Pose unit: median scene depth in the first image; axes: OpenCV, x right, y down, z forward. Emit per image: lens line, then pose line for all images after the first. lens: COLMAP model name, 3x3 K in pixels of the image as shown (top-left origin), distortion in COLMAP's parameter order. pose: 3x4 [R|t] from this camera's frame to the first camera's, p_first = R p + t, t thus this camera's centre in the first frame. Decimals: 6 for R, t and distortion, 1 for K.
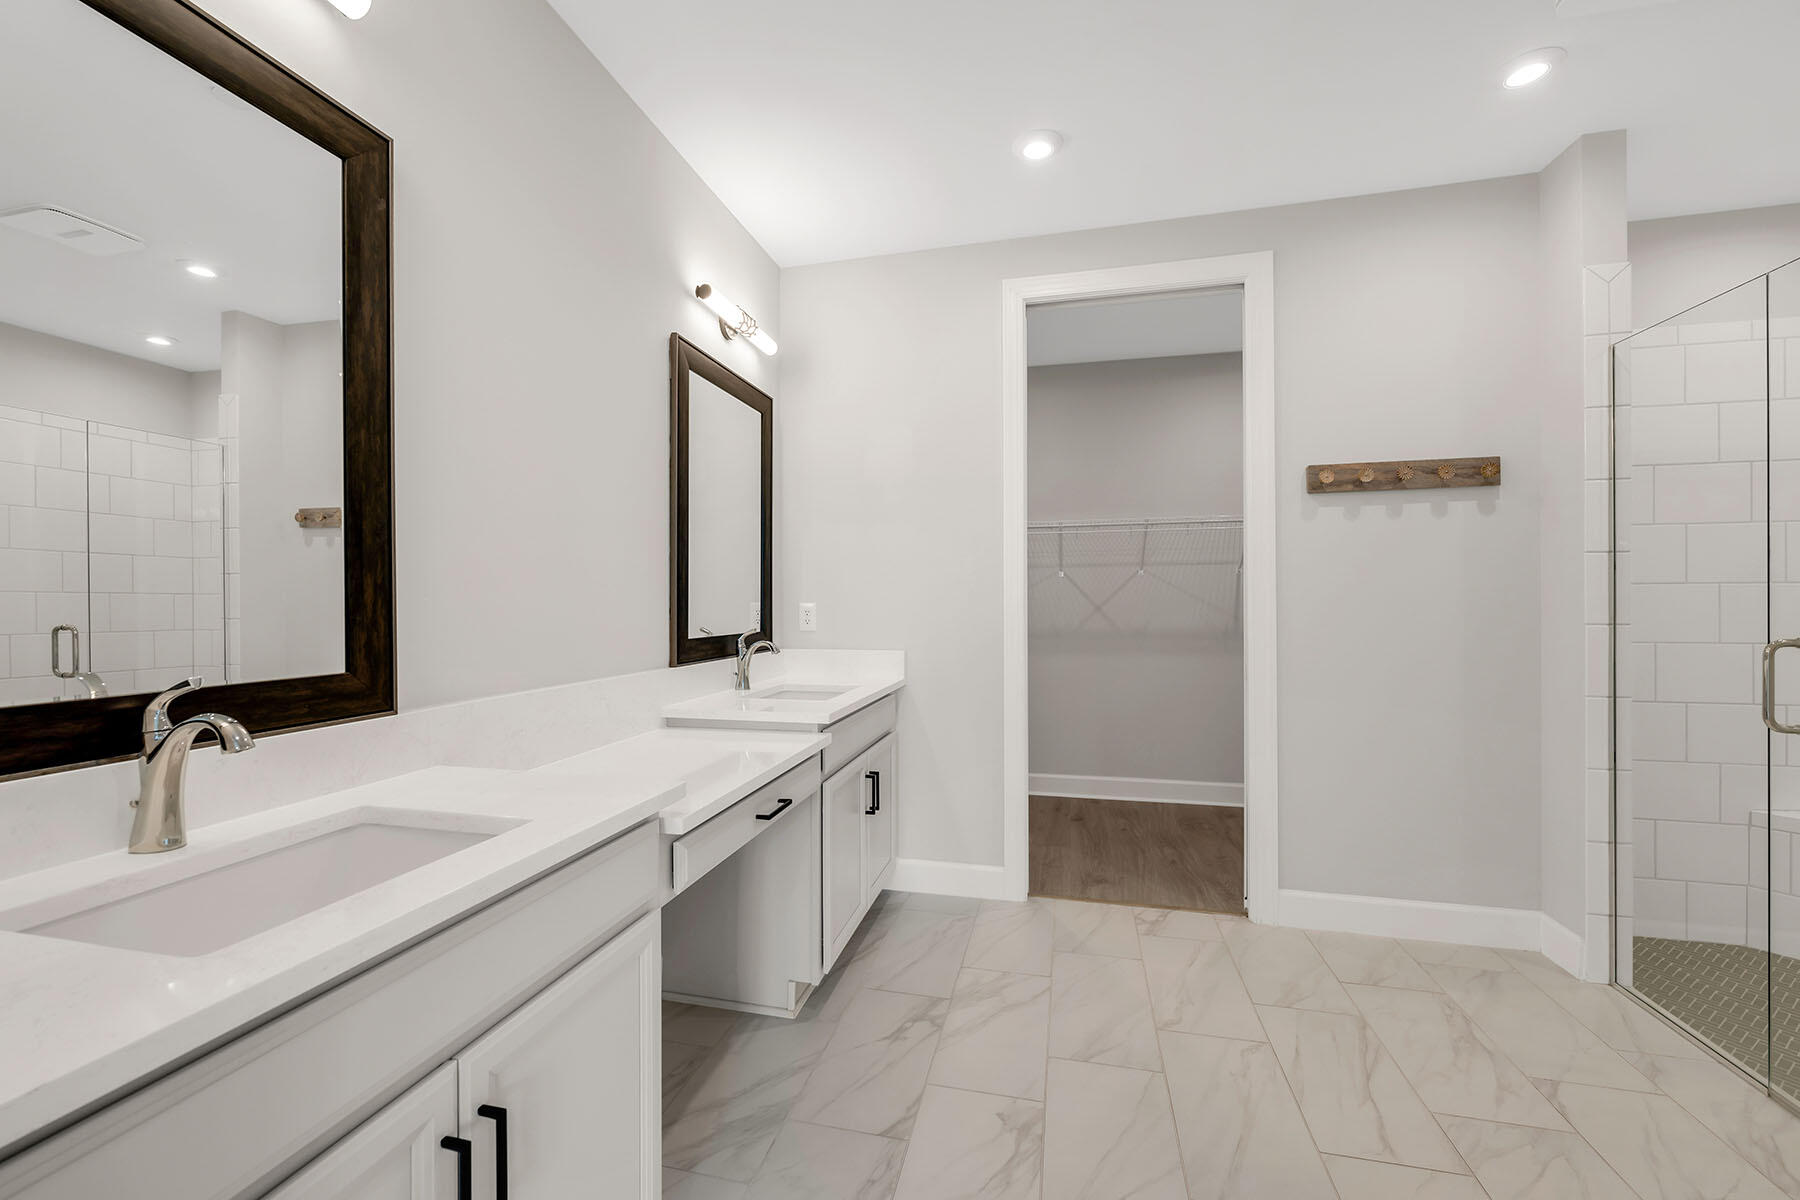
lens RADIAL K [[726.0, 0, 889.9], [0, 726.0, 599.4], [0, 0, 1]] dist [0.000022, 0.000289]
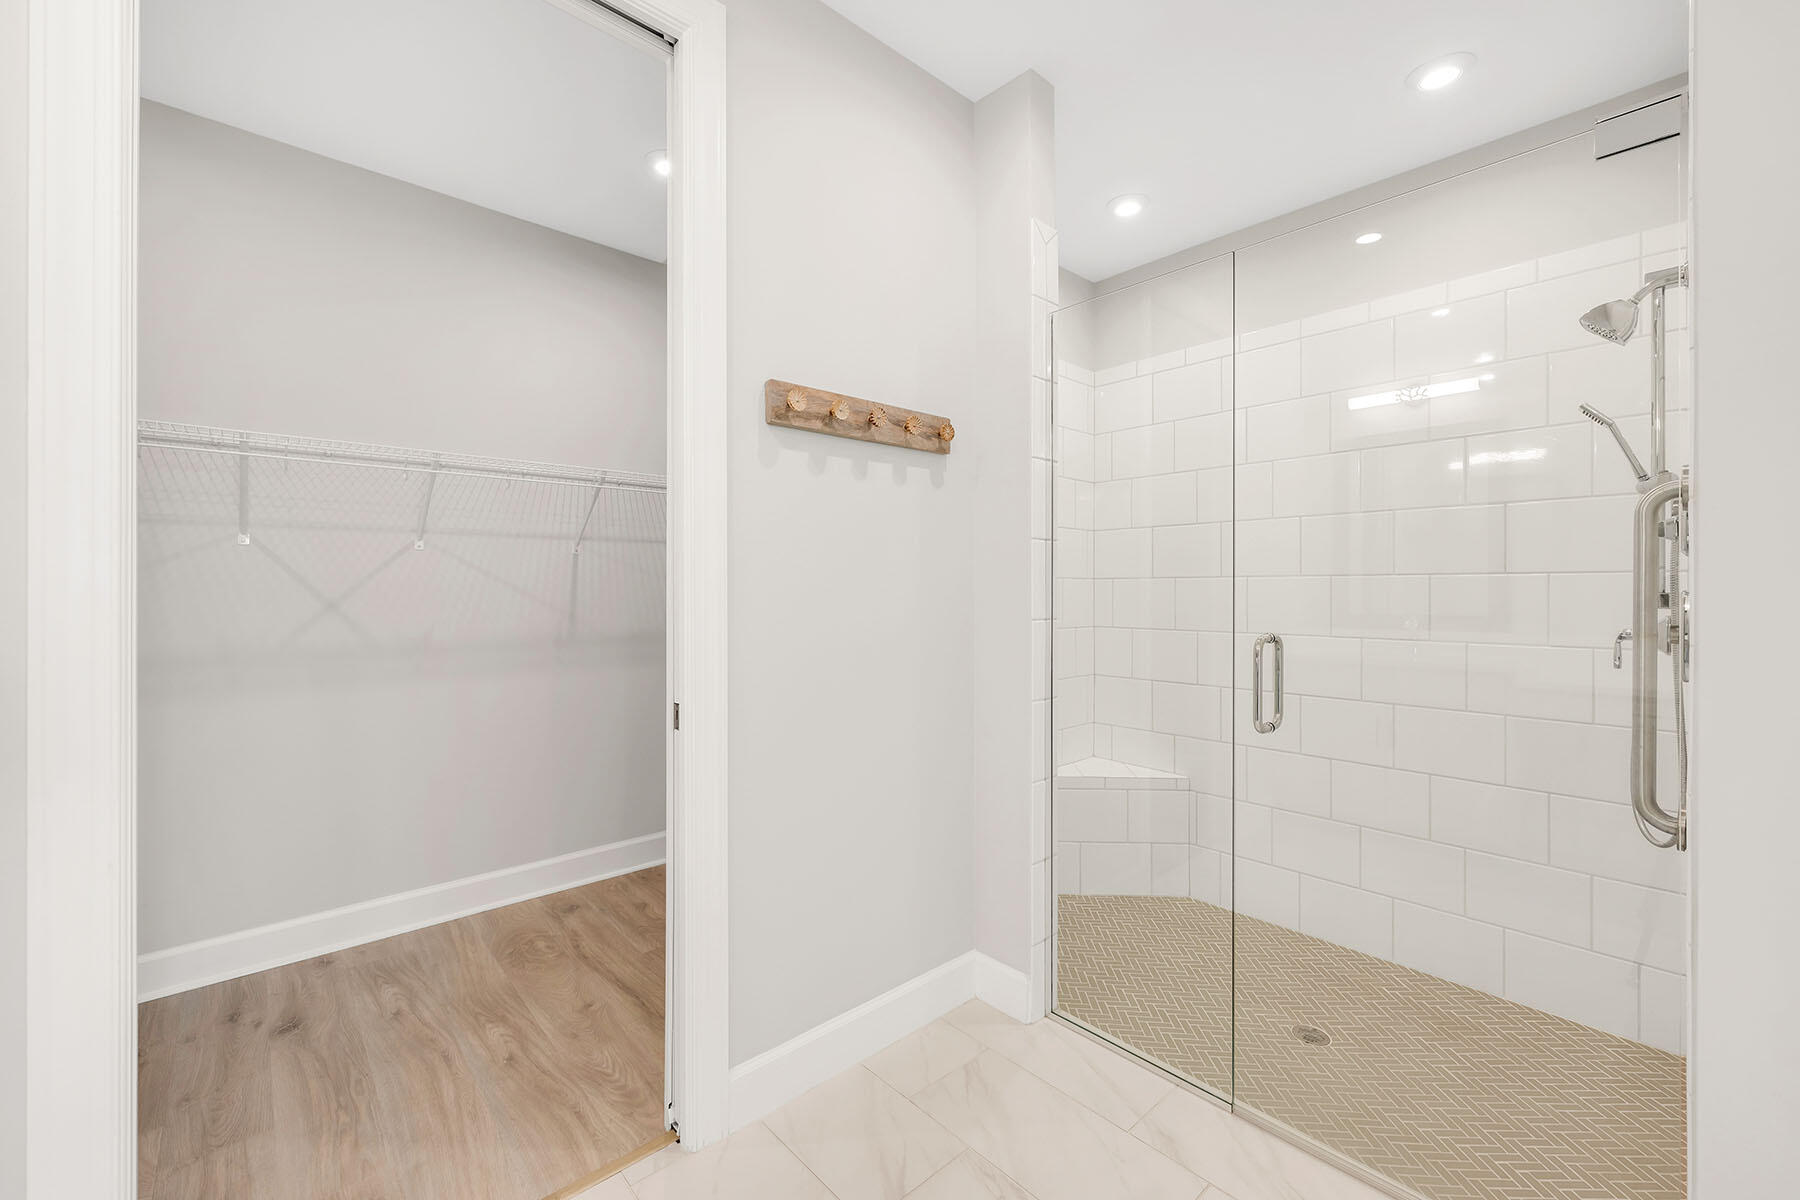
lens RADIAL K [[726.0, 0, 900.0], [0, 726.0, 589.0], [0, 0, 1]] dist [0.000022, 0.000289]
pose [[0.555633, 0.003130, 0.831422, 0.096333], [-0.002846, 0.999994, -0.001863, -0.001079], [-0.831423, -0.001331, 0.555638, 0.468625]]
